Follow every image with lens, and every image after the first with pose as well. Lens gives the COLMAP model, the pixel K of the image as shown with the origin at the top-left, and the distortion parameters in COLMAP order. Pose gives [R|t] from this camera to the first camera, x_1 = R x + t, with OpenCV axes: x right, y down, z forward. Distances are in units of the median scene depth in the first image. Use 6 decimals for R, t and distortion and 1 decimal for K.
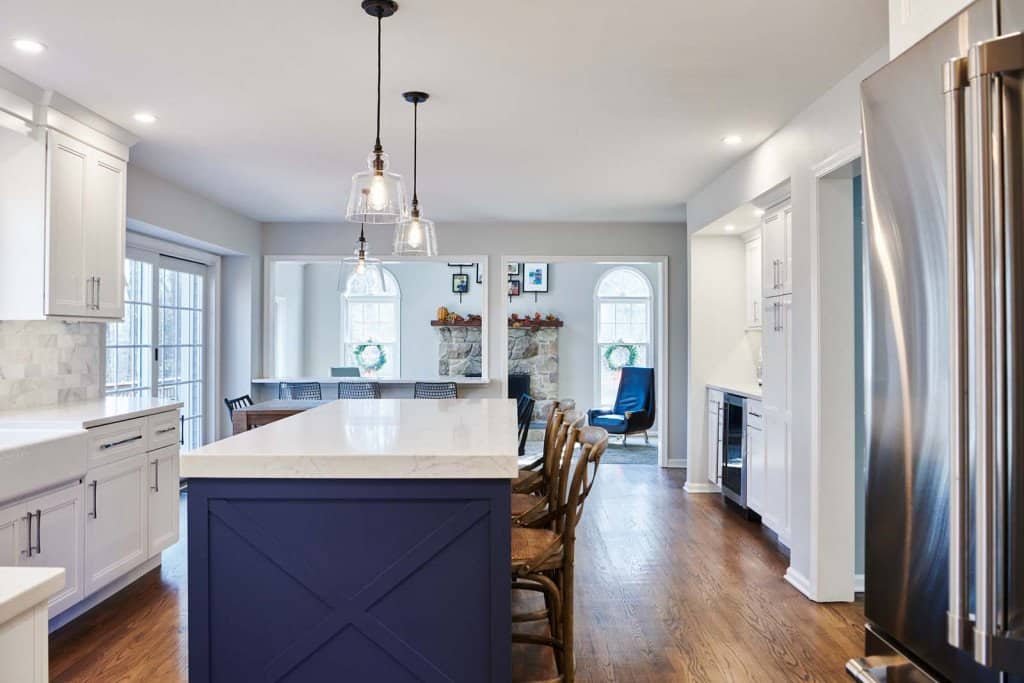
lens RADIAL K [[791.0, 0, 518.6], [0, 791.0, 324.1], [0, 0, 1]] dist [-0.048519, 0.002615]
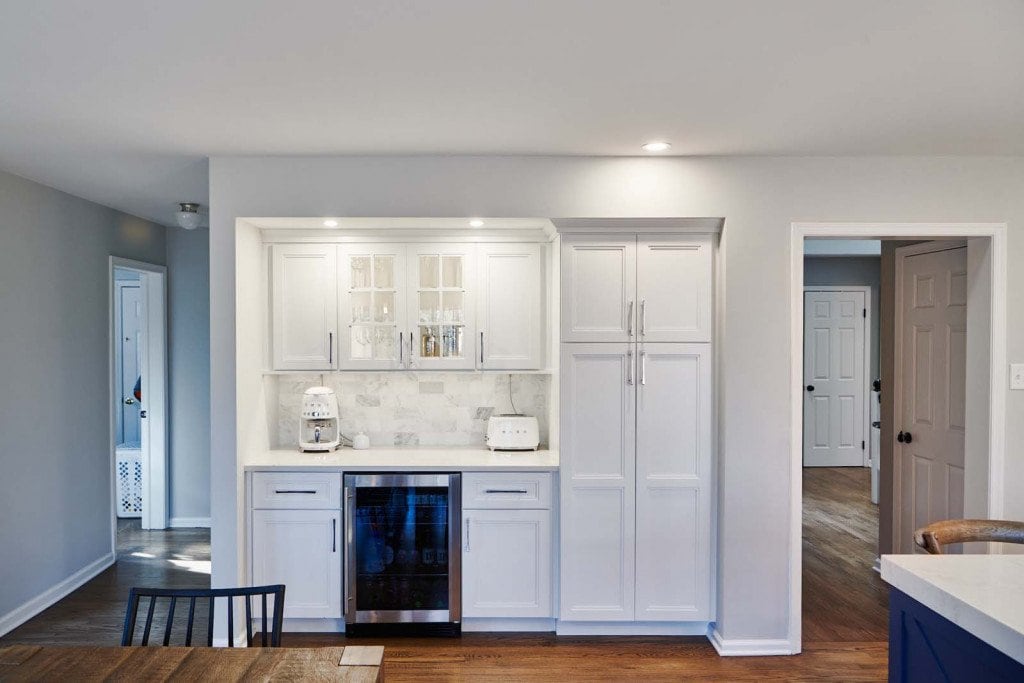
lens RADIAL K [[725.9, 0, 469.3], [0, 725.9, 341.9], [0, 0, 1]] dist [-0.000603, -0.000968]
pose [[0.005206, -0.019996, 0.999787, -0.317190], [-0.018731, 0.999623, 0.020090, -0.034590], [-0.999811, -0.018832, 0.004829, 0.813408]]
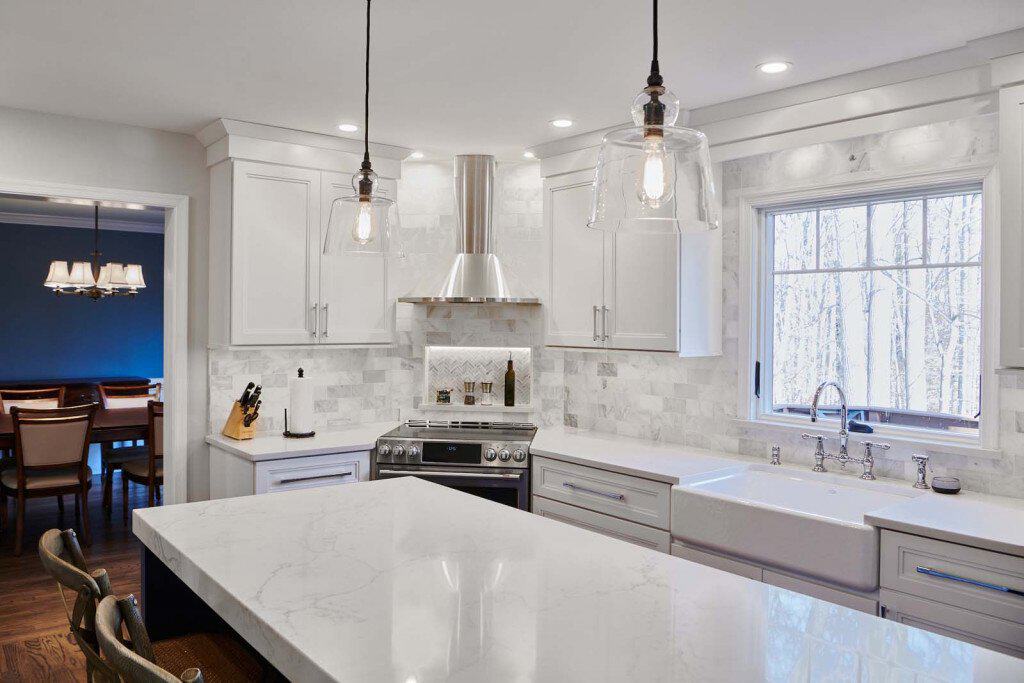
lens RADIAL K [[785.7, 0, 497.0], [0, 785.7, 325.0], [0, 0, 1]] dist [-0.050344, 0.004476]
pose [[-0.791304, -0.006385, -0.611389, 0.080868], [-0.000289, 0.999949, -0.010068, -0.022839], [0.611423, -0.007790, -0.791266, 0.697840]]
